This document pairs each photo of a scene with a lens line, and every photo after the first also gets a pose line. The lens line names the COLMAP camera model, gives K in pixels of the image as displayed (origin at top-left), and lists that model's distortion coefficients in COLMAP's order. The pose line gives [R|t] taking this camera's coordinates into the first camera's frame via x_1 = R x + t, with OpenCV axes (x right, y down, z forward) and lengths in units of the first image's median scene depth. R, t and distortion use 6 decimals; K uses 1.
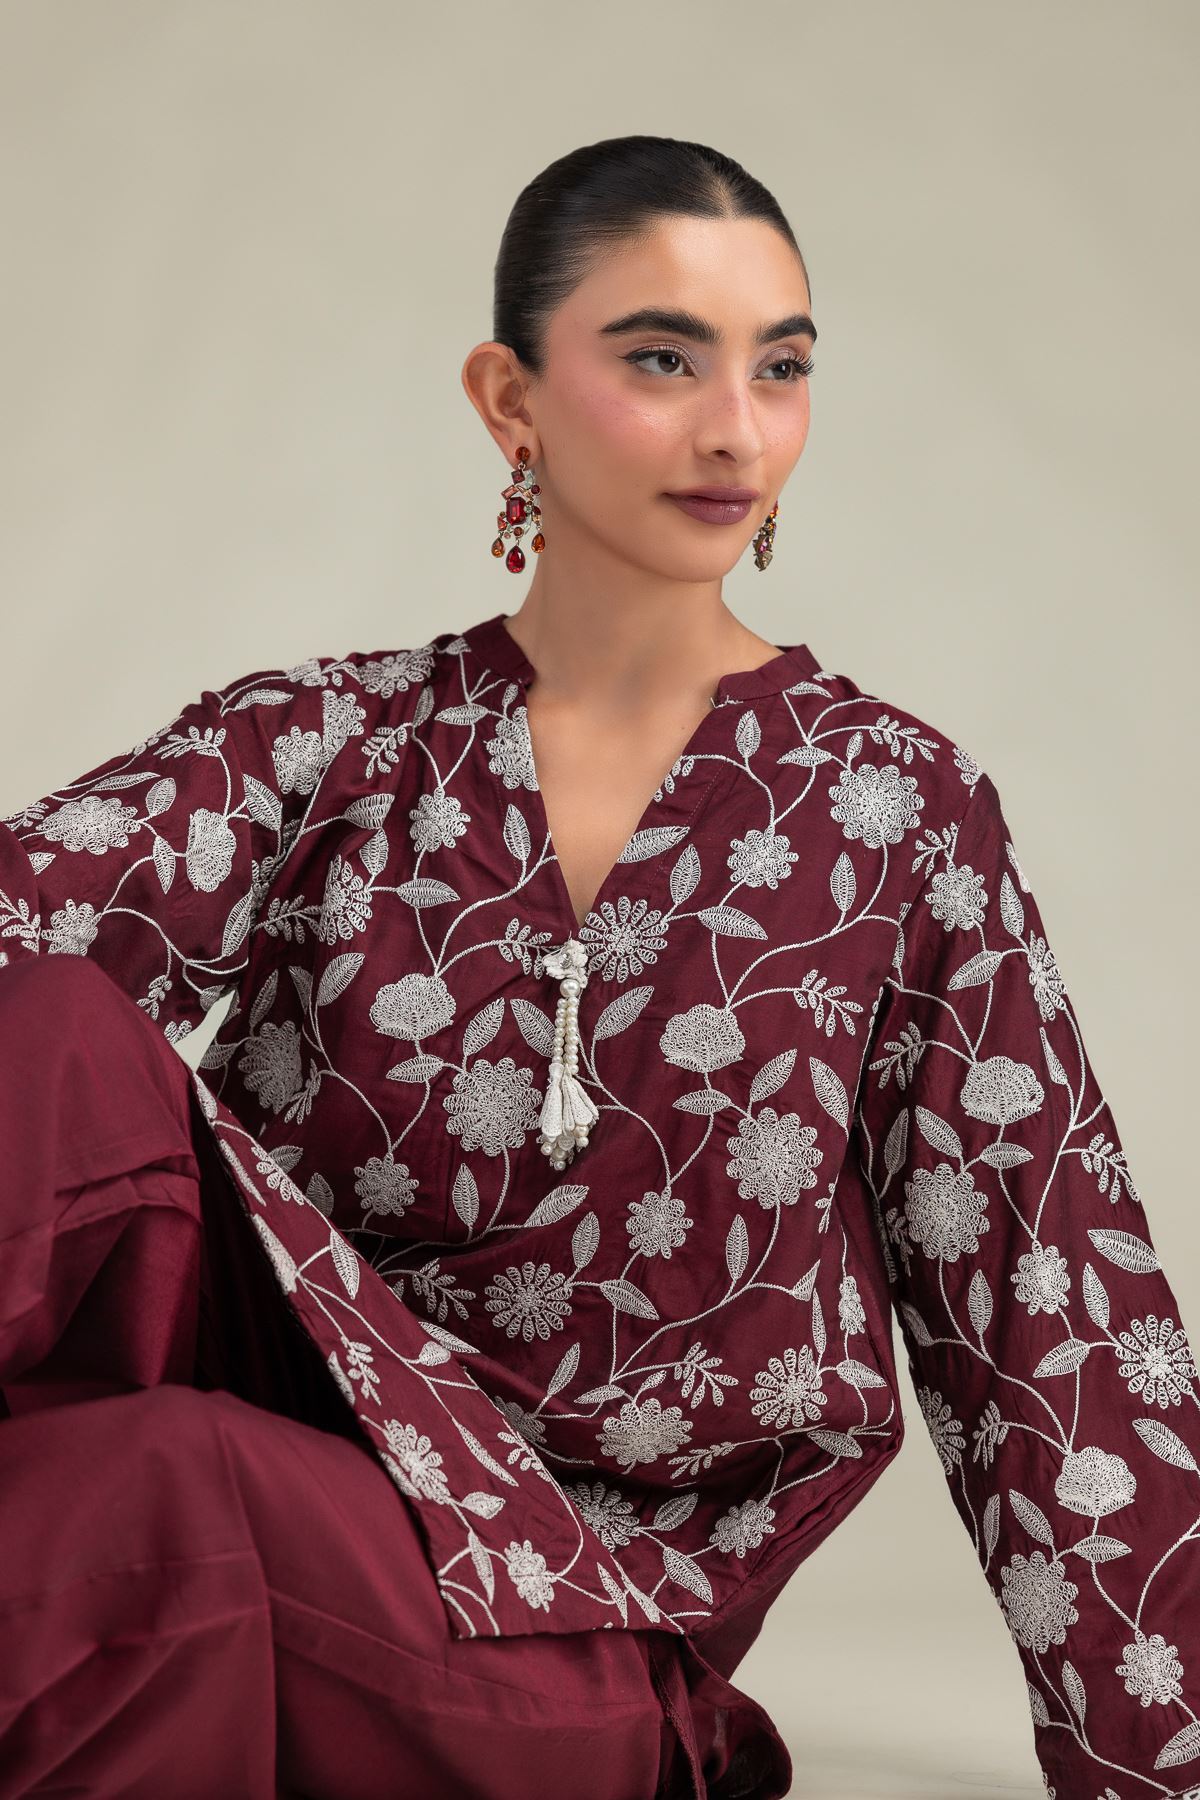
lens RADIAL K [[3646.2, 0, 600.0], [0, 3646.2, 900.0], [0, 0, 1]] dist [-0.036537, -0.047307]
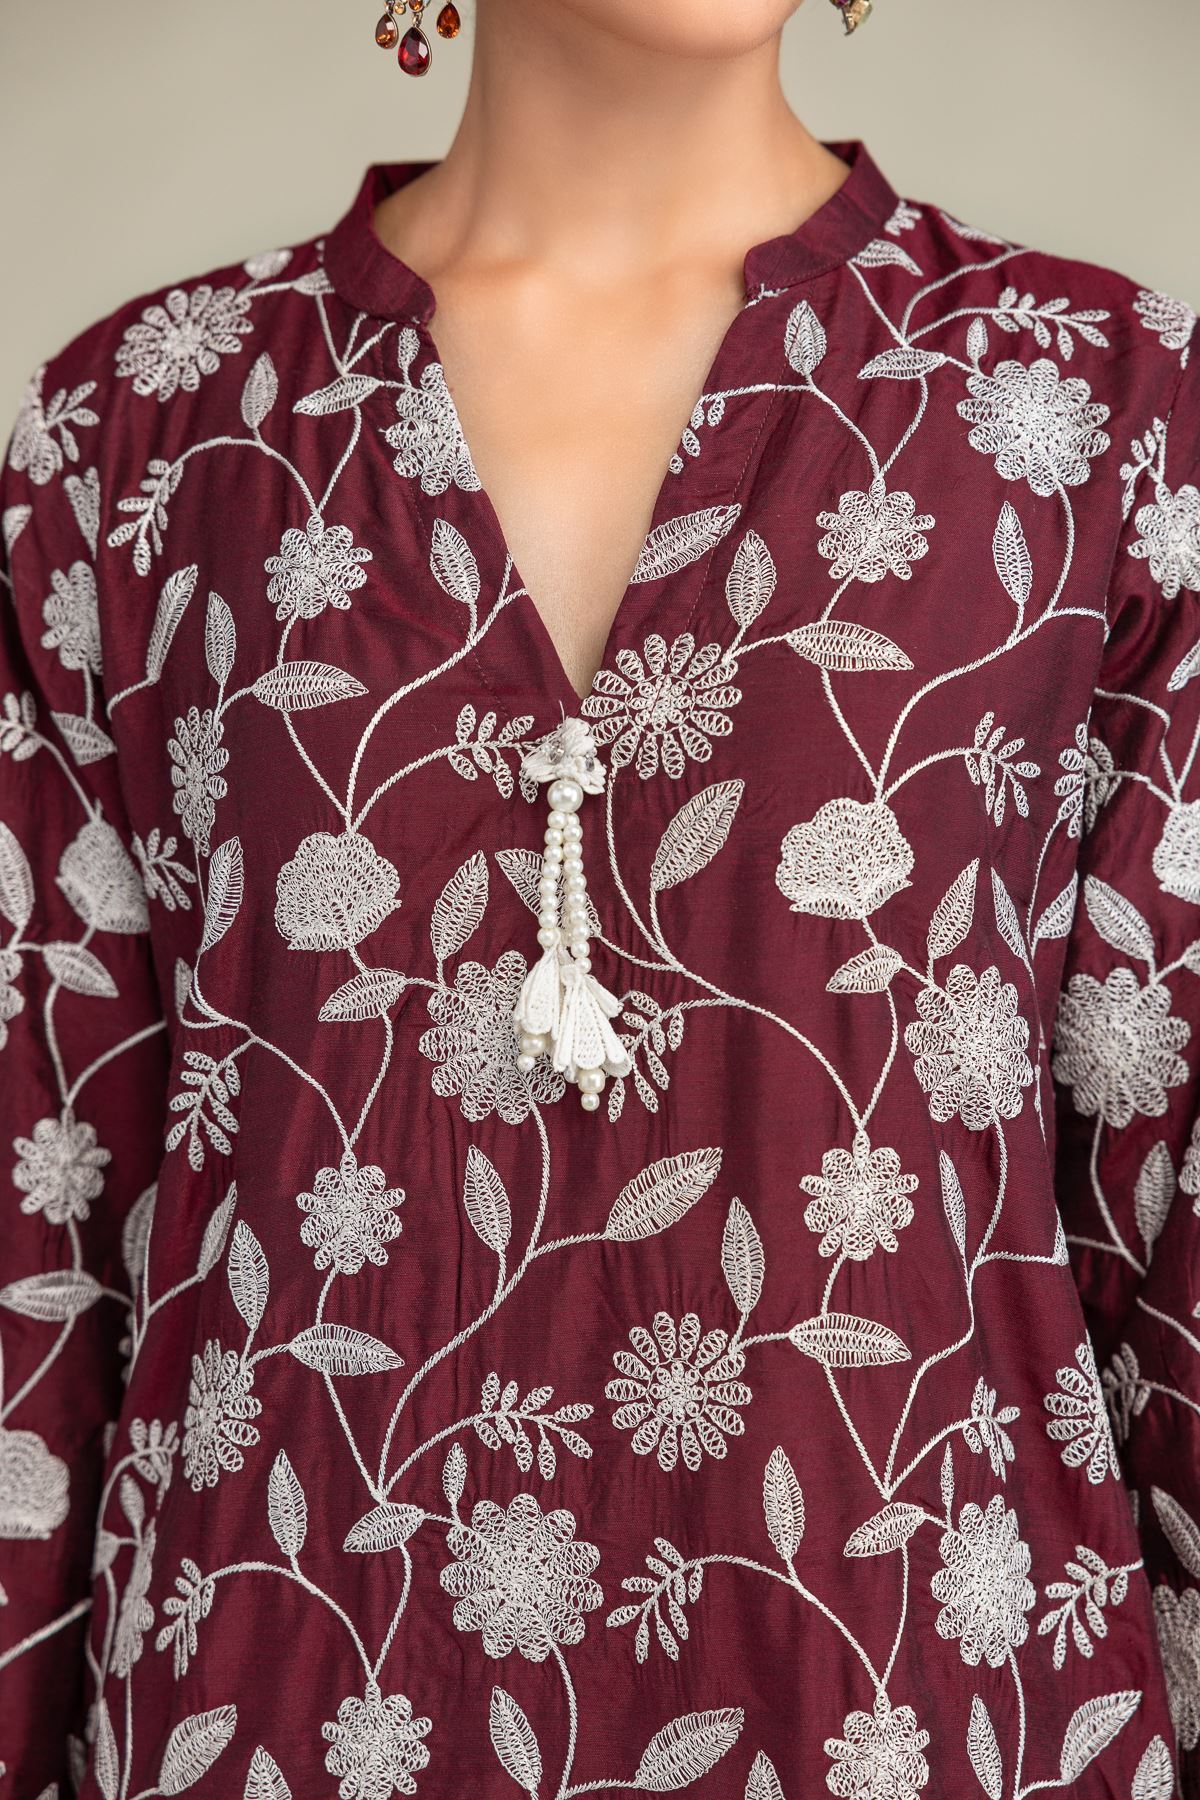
lens RADIAL K [[3646.2, 0, 600.0], [0, 3646.2, 900.0], [0, 0, 1]] dist [-0.036537, -0.047307]
pose [[0.983433, -0.179632, -0.024321, 0.004846], [0.180557, 0.982598, 0.043600, 0.013470], [0.016066, -0.047269, 0.998753, 0.425368]]
